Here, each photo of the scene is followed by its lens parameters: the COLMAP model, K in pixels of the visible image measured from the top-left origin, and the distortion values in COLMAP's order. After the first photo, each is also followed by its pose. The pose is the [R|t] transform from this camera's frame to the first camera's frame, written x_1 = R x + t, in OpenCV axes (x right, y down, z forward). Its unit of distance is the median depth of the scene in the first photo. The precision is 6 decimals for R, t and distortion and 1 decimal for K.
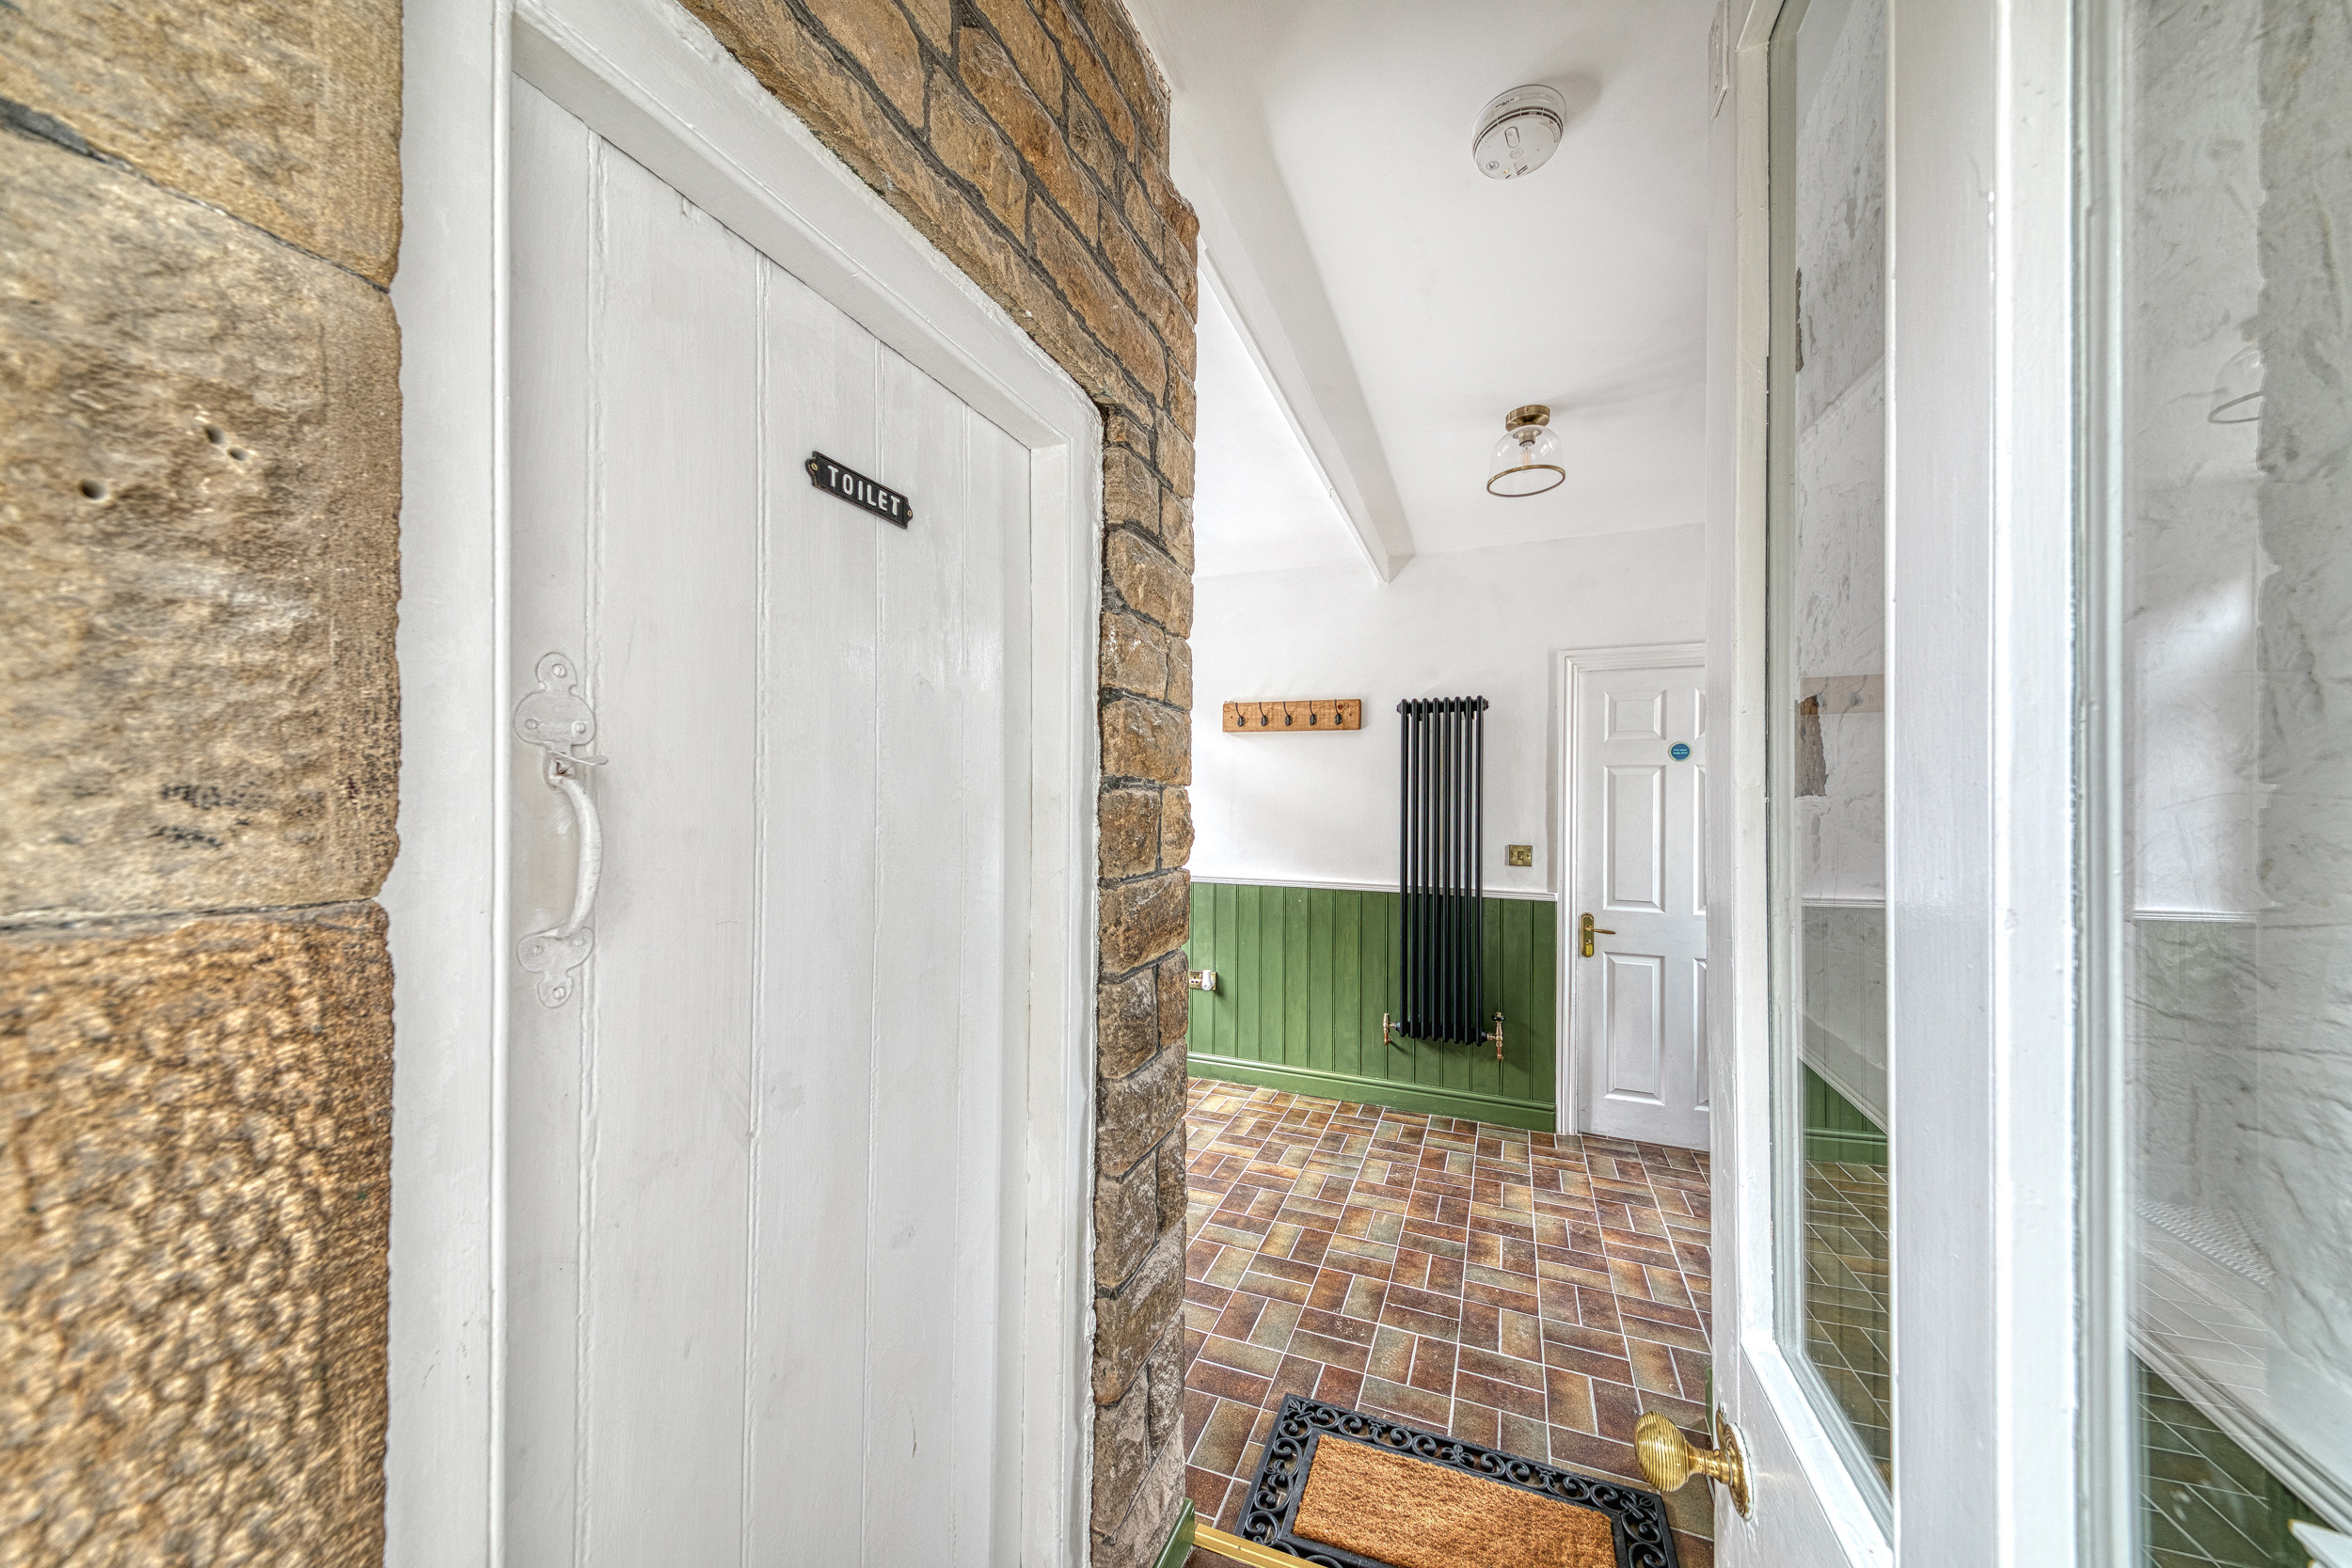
lens RADIAL K [[792.9, 0, 1176.0], [0, 792.9, 784.0], [0, 0, 1]] dist [-0.000590, -0.000080]
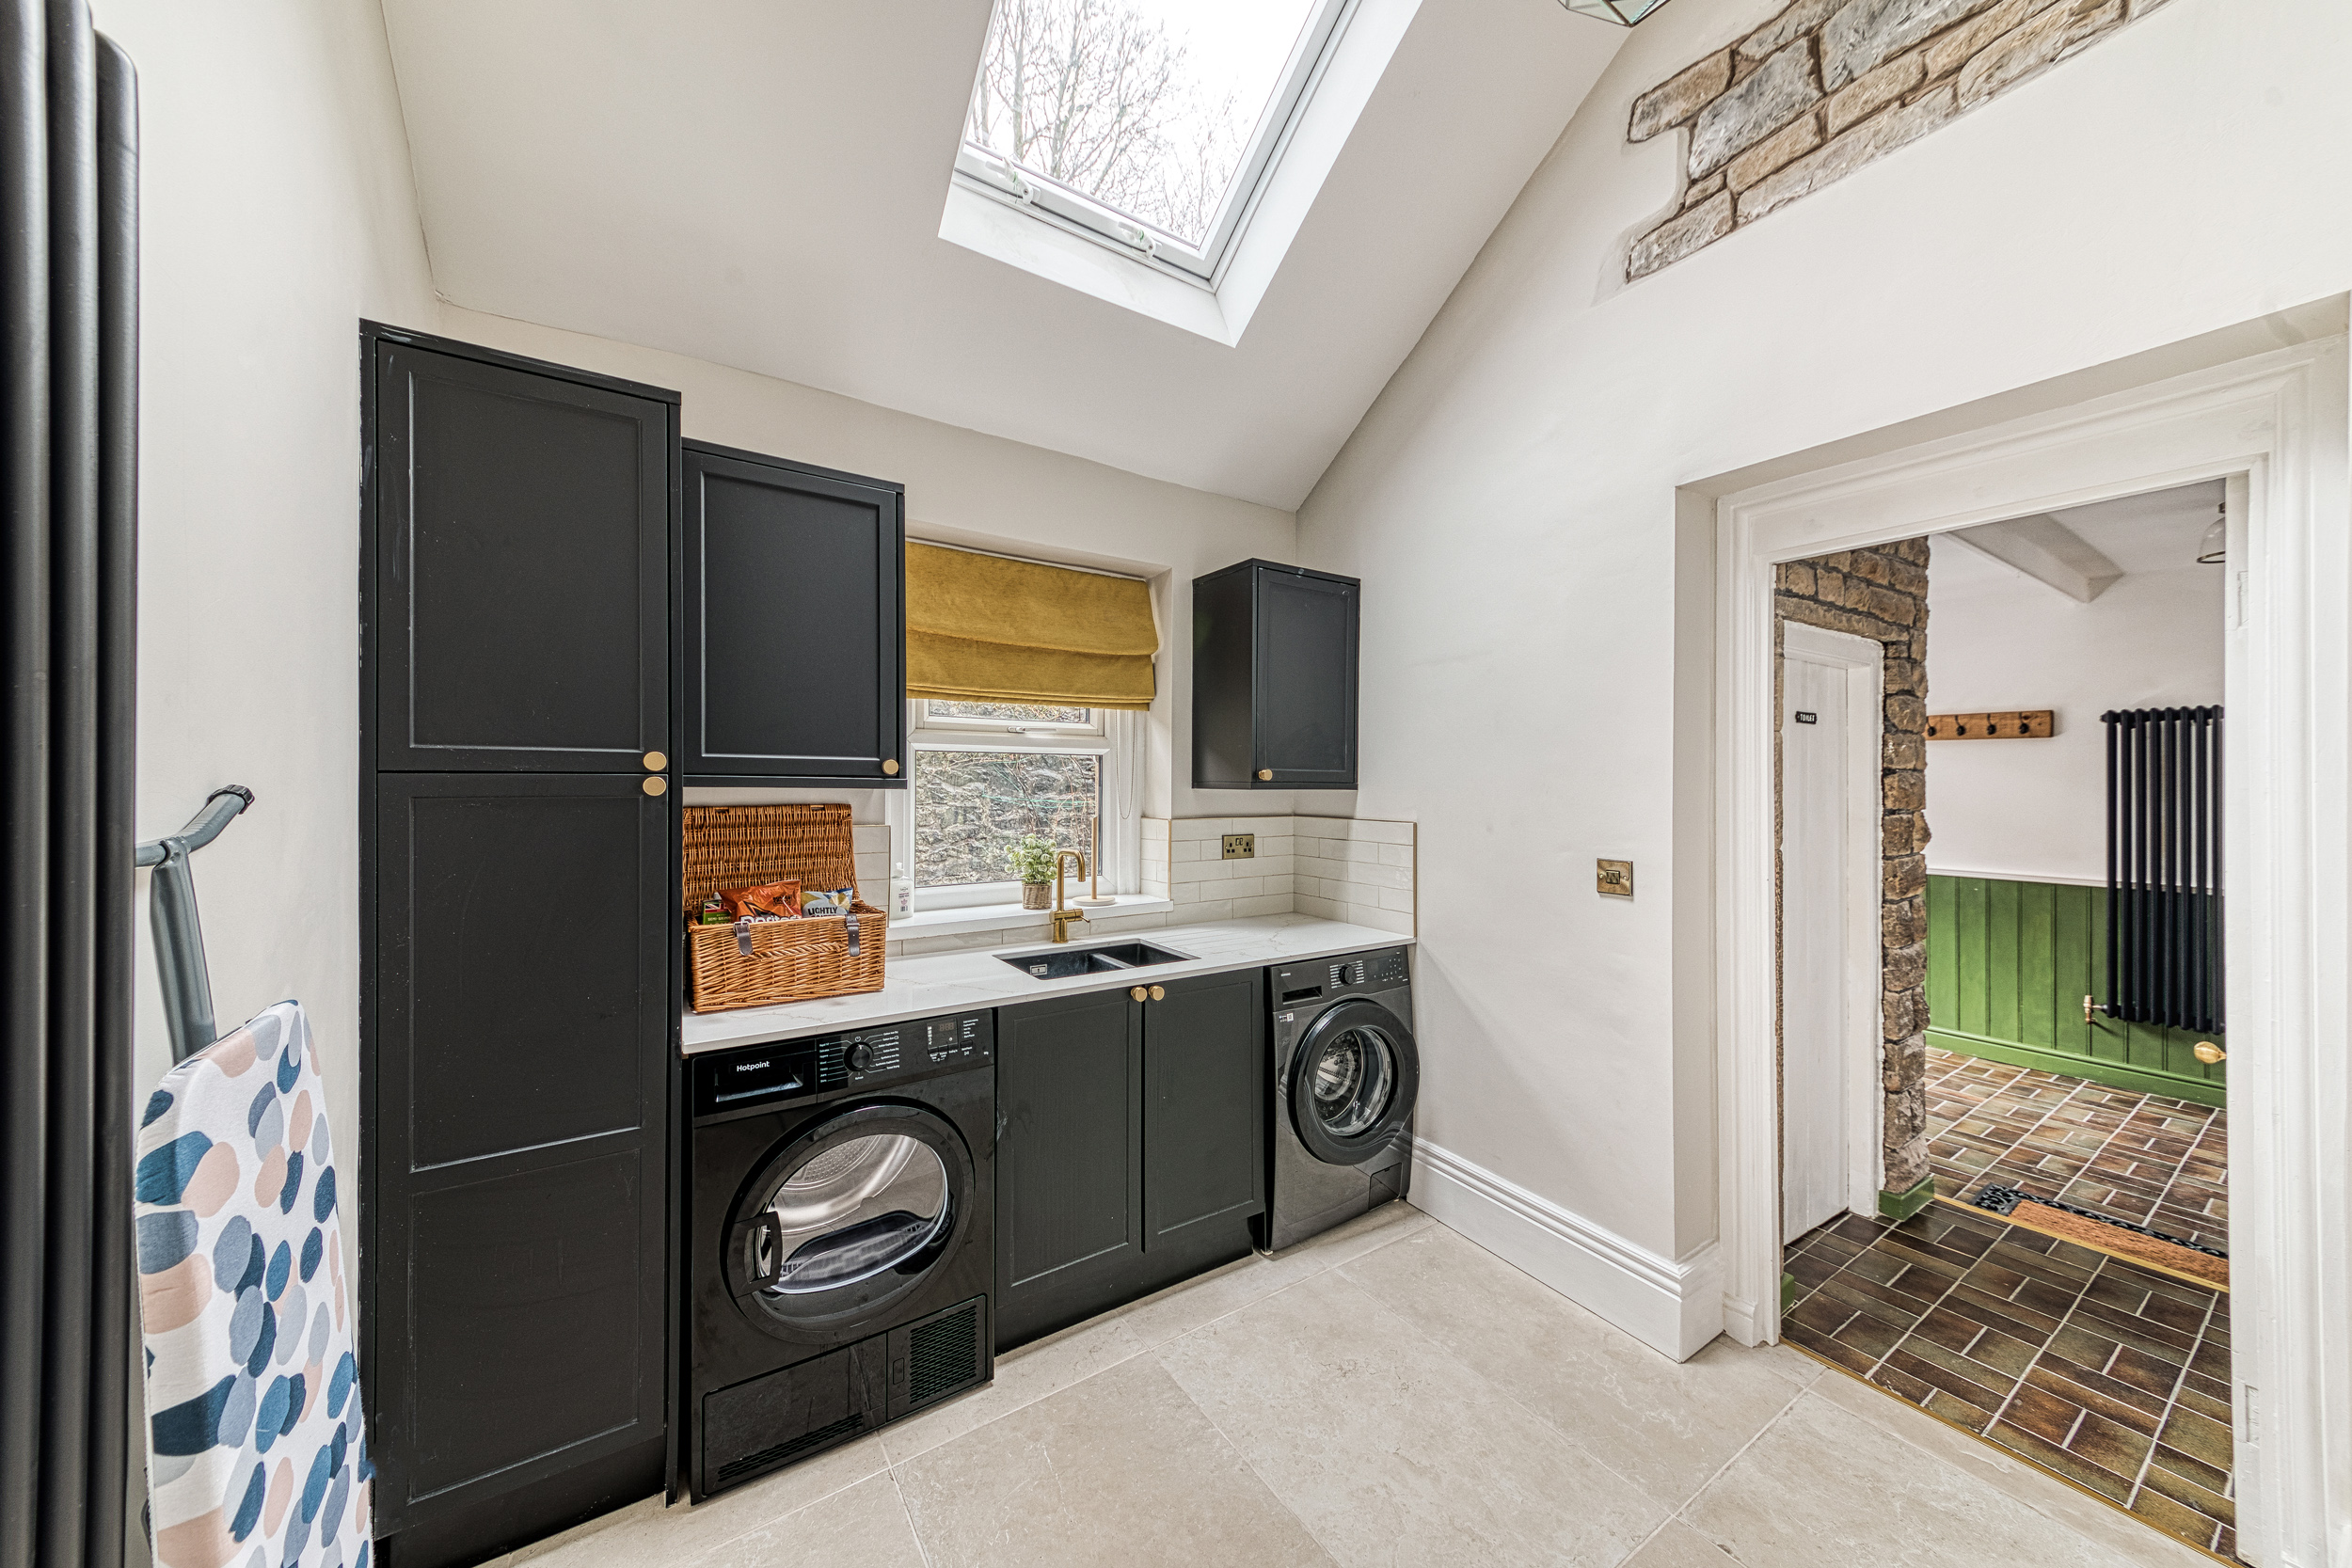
lens RADIAL K [[792.9, 0, 1176.0], [0, 792.9, 784.0], [0, 0, 1]] dist [-0.000590, -0.000080]
pose [[0.822158, -0.011599, -0.569141, -0.238178], [0.024440, 0.999590, 0.014933, -0.083383], [0.568734, -0.026187, 0.822104, -1.000433]]
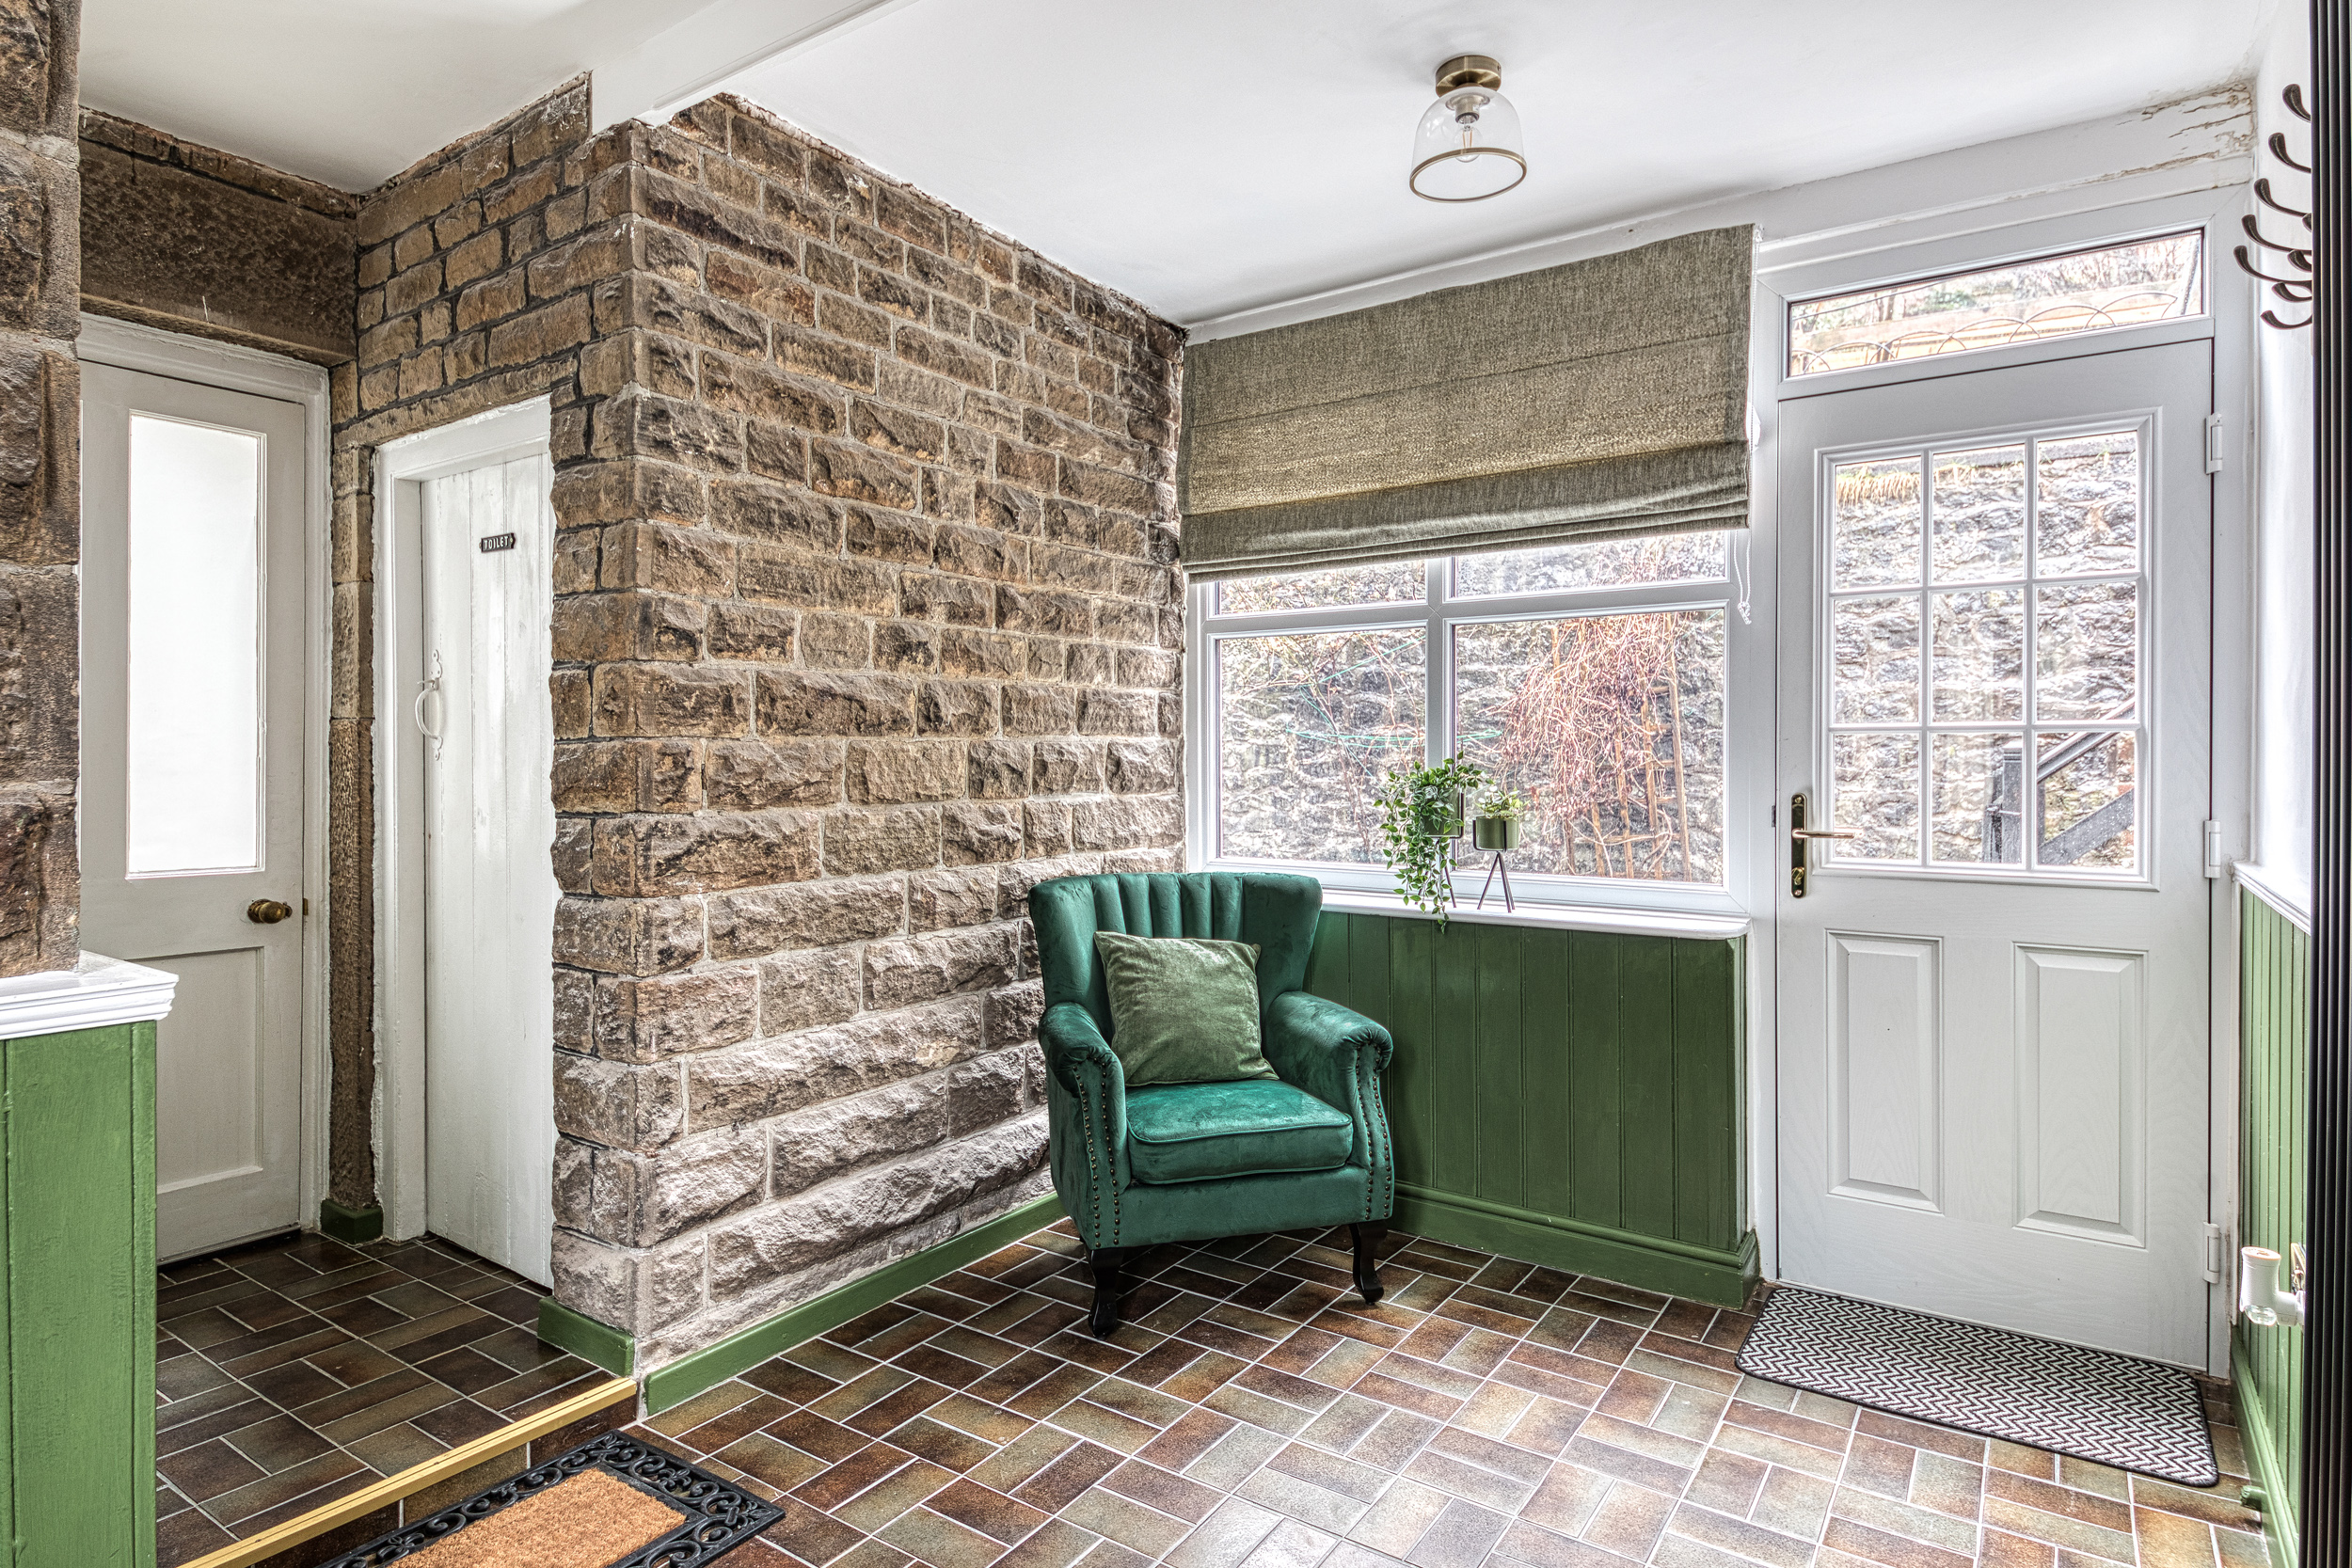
lens RADIAL K [[1203.5, 0, 1176.0], [0, 1203.5, 784.0], [0, 0, 1]] dist [0.000992, 0.000165]
pose [[-0.161804, 0.009037, -0.986782, 0.897396], [0.022787, 0.999726, 0.005419, 0.109577], [0.986560, -0.021609, -0.161965, 1.221474]]
